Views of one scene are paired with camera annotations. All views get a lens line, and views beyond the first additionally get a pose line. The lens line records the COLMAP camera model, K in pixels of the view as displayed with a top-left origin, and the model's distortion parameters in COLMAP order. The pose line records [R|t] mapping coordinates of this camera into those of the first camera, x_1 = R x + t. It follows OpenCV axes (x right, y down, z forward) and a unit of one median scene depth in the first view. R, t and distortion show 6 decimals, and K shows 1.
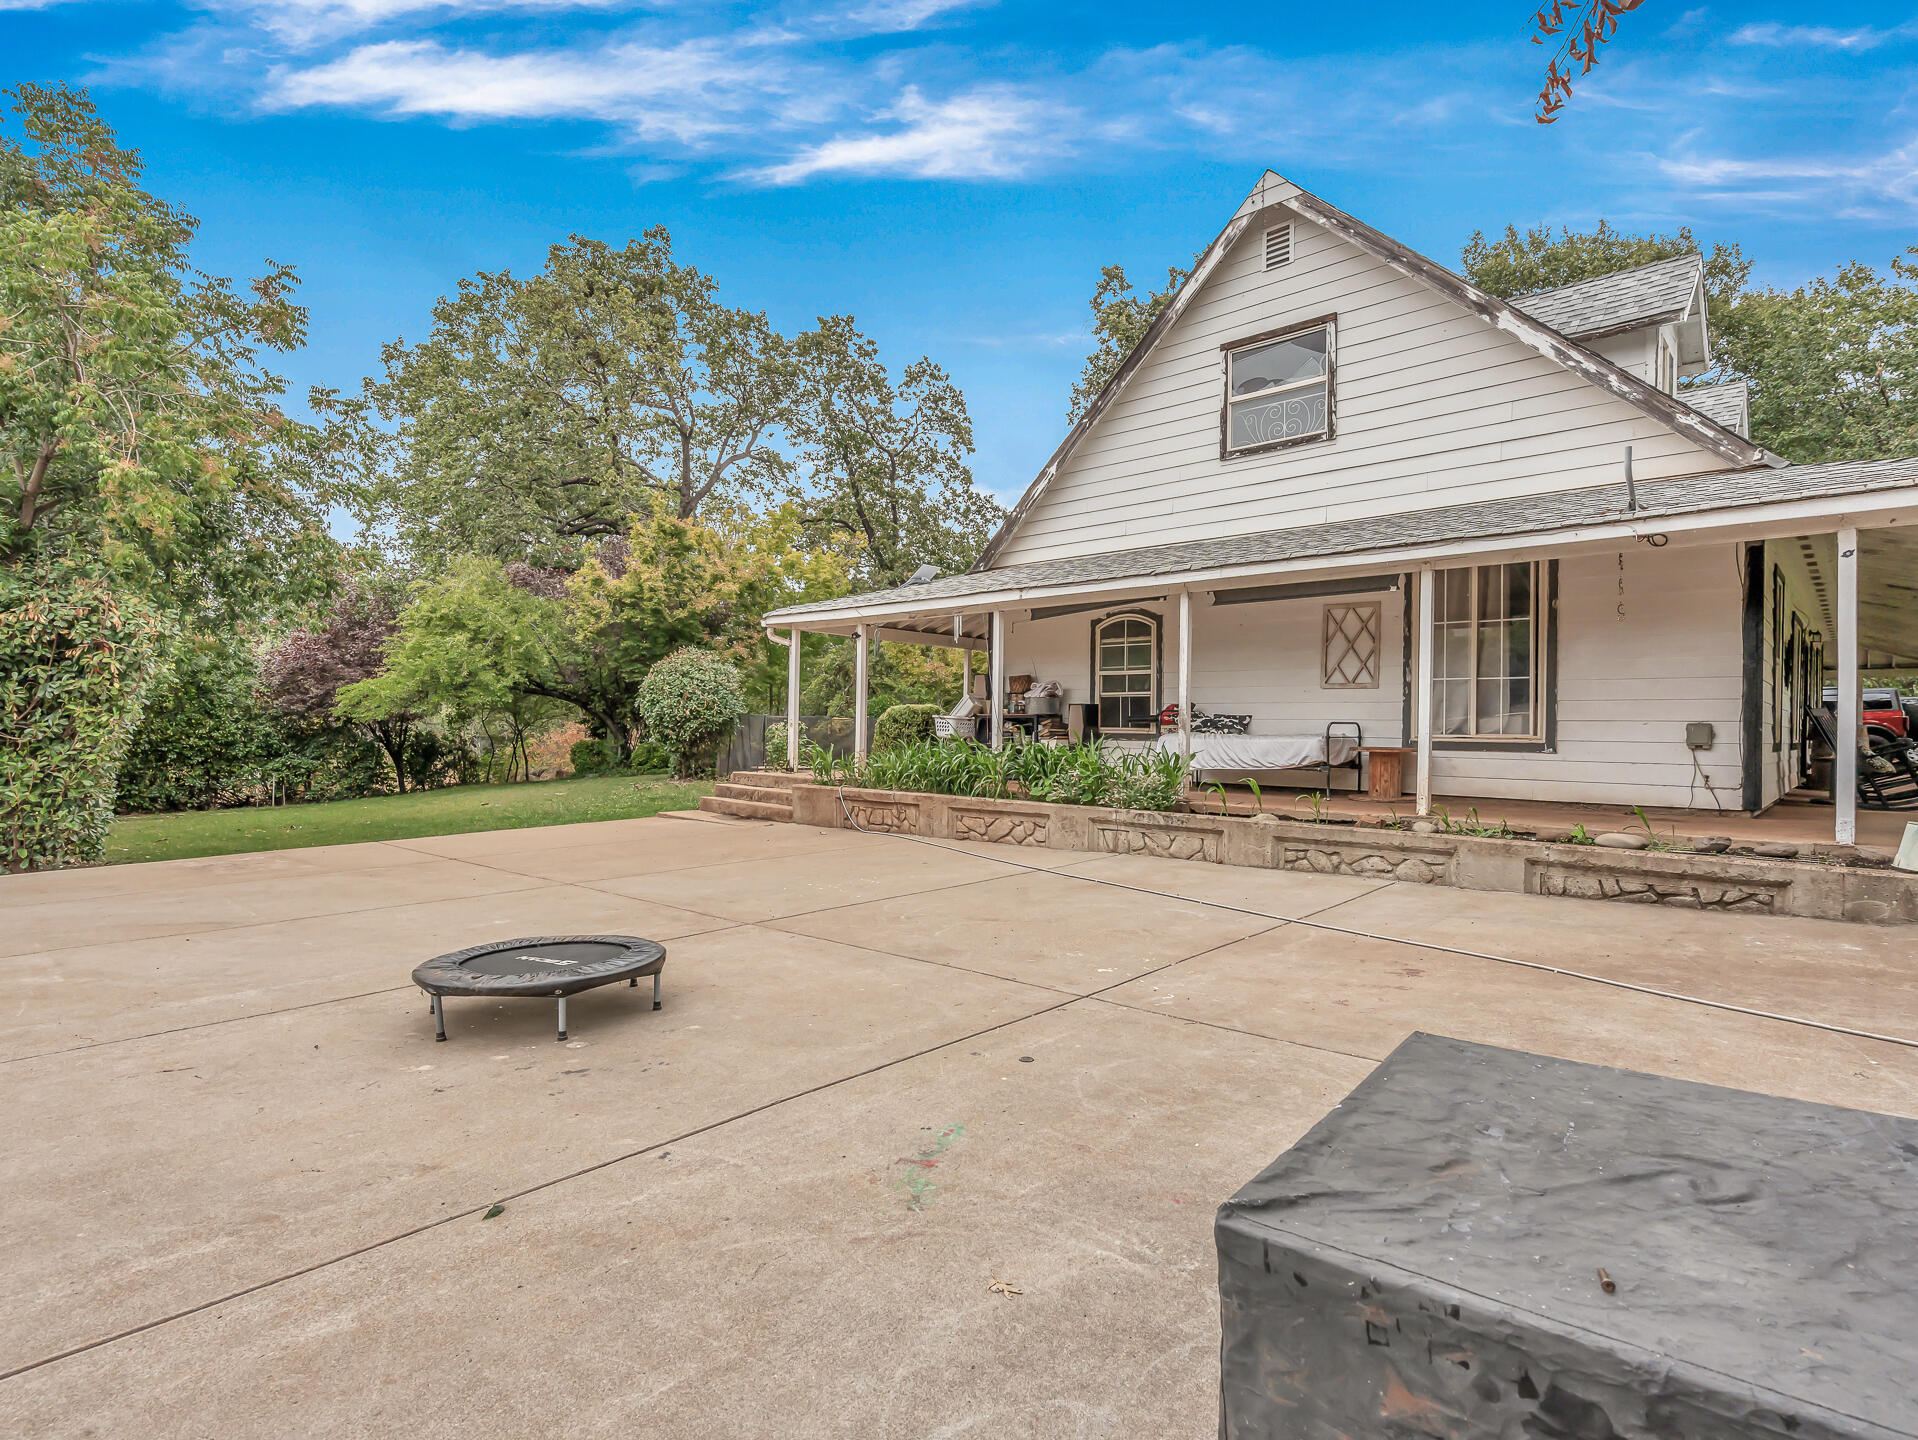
lens RADIAL K [[973.5, 0, 959.0], [0, 973.5, 720.0], [0, 0, 1]] dist [-0.001766, 0.002874]
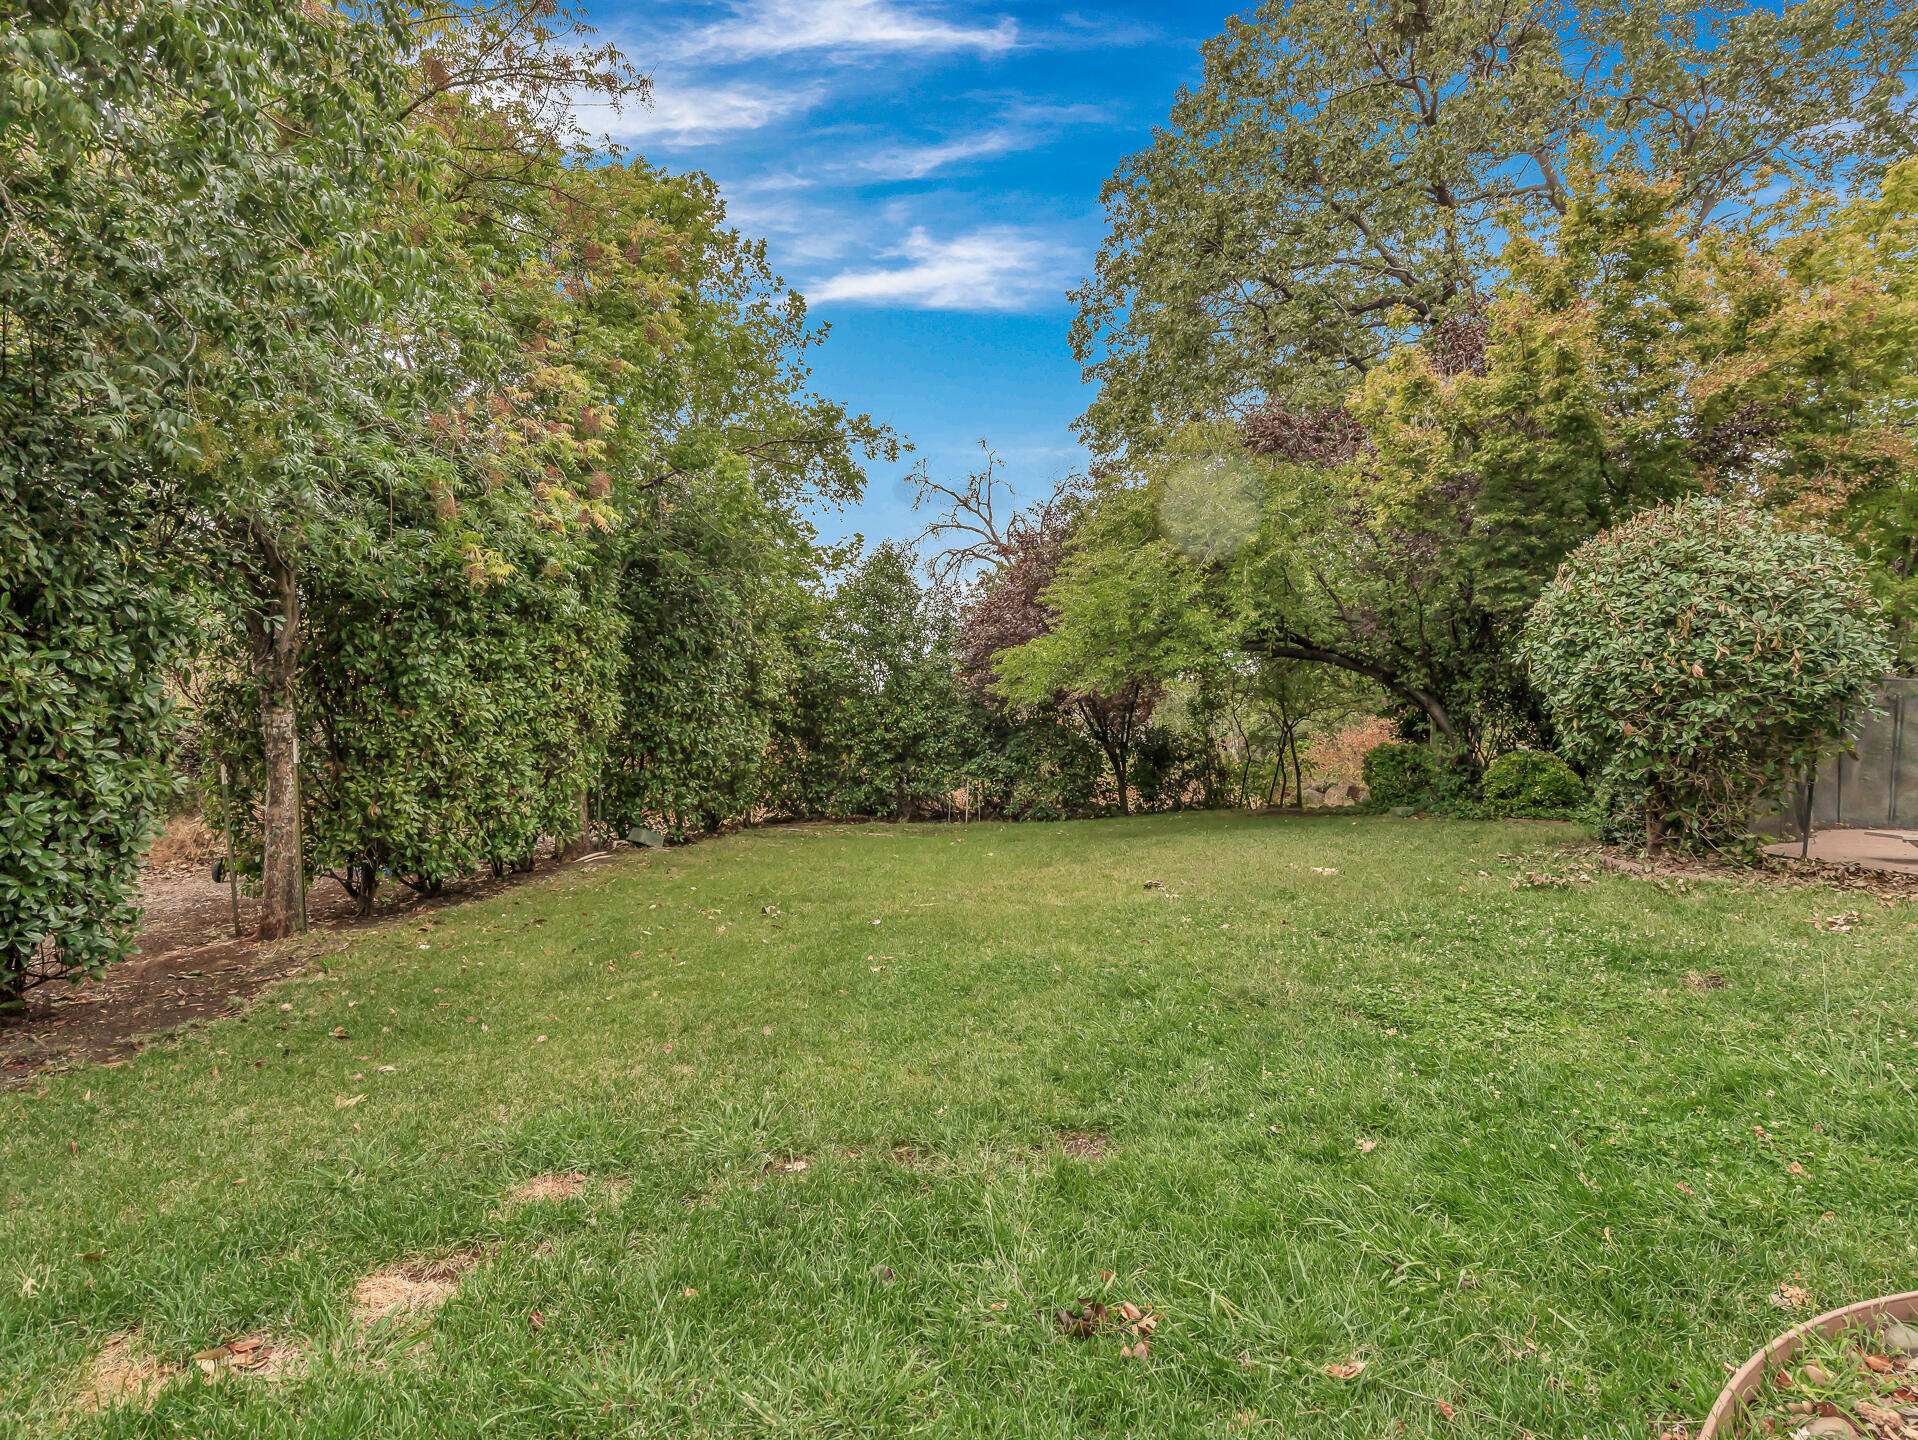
lens RADIAL K [[973.5, 0, 959.0], [0, 973.5, 720.0], [0, 0, 1]] dist [-0.001766, 0.002874]
pose [[0.706371, 0.005896, -0.707817, -0.202052], [-0.006703, 0.999976, 0.001640, 0.009912], [0.707810, 0.003586, 0.706394, 0.532371]]
